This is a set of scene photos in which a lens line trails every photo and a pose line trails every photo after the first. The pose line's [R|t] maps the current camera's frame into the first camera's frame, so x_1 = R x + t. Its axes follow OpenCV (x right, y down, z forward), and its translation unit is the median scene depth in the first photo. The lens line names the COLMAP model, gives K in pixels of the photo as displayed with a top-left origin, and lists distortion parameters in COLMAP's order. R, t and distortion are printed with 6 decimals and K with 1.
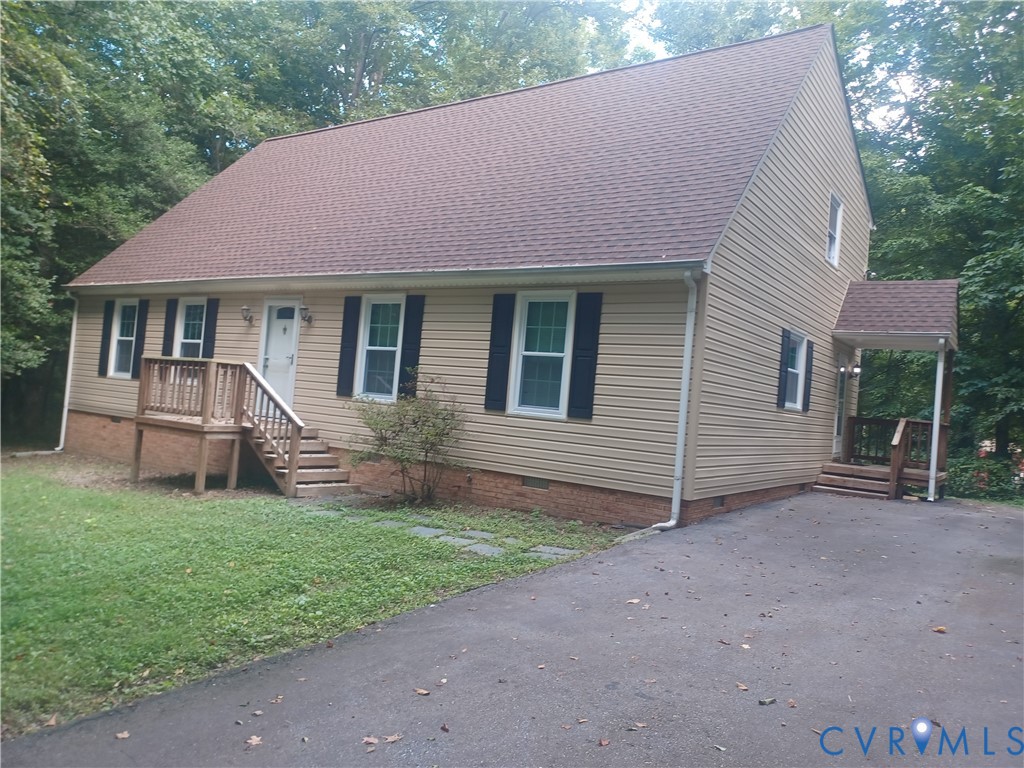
lens RADIAL K [[747.3, 0, 511.7], [0, 747.3, 377.6], [0, 0, 1]] dist [0.056059, -0.045726]
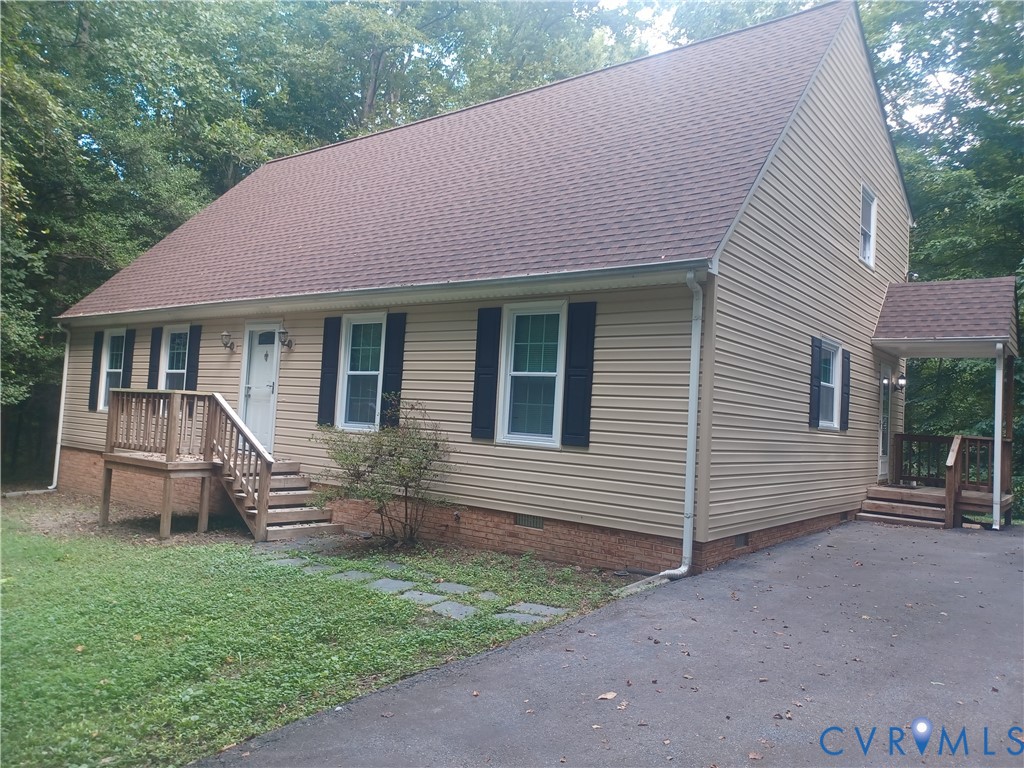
lens RADIAL K [[742.4, 0, 510.8], [0, 742.4, 372.0], [0, 0, 1]] dist [0.031614, -0.000530]
pose [[0.998024, -0.029217, -0.055622, 0.054514], [0.027243, 0.998983, -0.035923, -0.002709], [0.056615, 0.034336, 0.997805, 0.107023]]
